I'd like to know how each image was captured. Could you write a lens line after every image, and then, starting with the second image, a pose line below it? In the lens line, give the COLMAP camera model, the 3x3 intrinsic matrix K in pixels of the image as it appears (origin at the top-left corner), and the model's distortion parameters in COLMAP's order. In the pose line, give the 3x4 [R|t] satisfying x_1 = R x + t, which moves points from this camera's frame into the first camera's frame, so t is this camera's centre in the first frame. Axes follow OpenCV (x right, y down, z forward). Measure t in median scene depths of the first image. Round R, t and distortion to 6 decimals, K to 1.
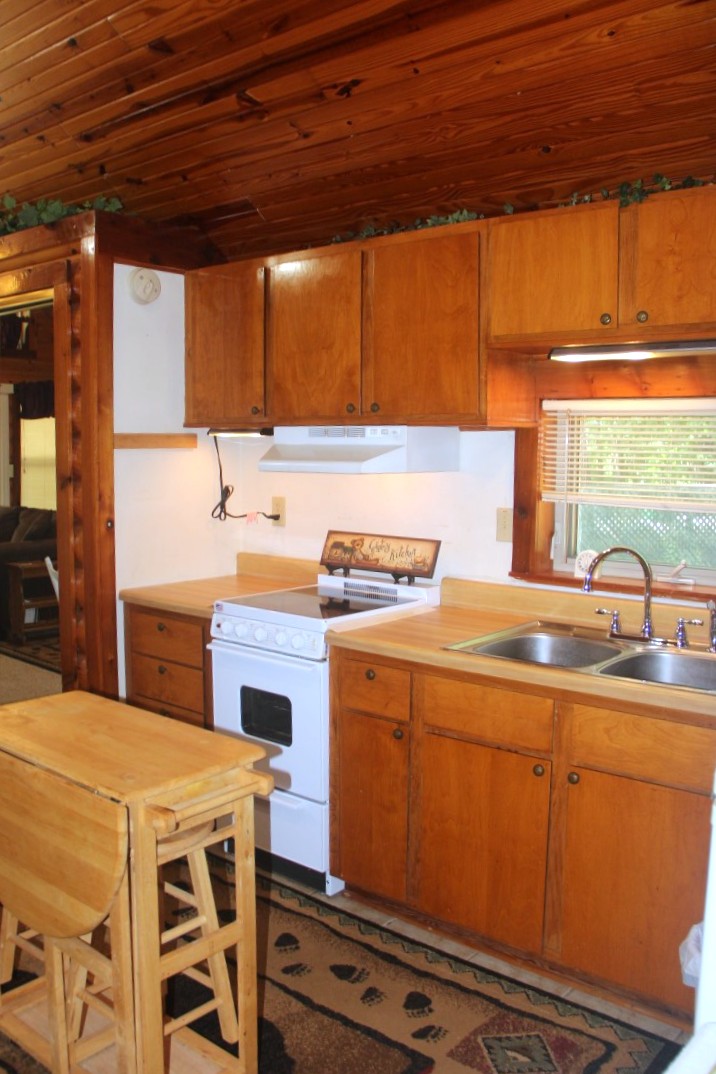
lens RADIAL K [[947.6, 0, 356.0], [0, 947.6, 536.3], [0, 0, 1]] dist [-0.139729, 0.046627]
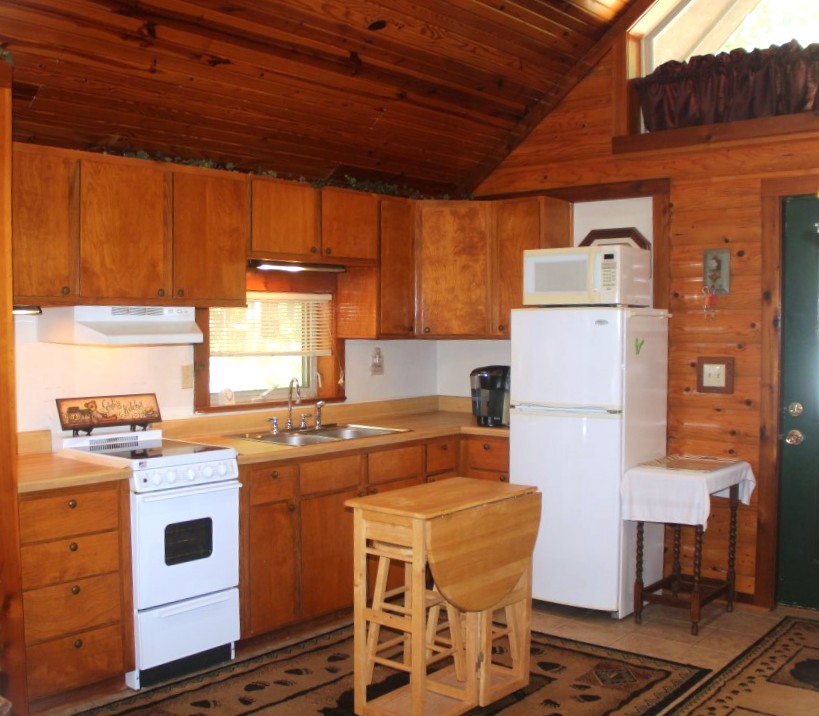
lens RADIAL K [[971.1, 0, 407.8], [0, 971.1, 359.4], [0, 0, 1]] dist [-0.091981, 0.000000]
pose [[-0.005099, -0.047737, 0.998847, -1.300367], [0.093813, 0.994432, 0.048005, -0.076490], [-0.995577, 0.093950, -0.000593, 0.672542]]
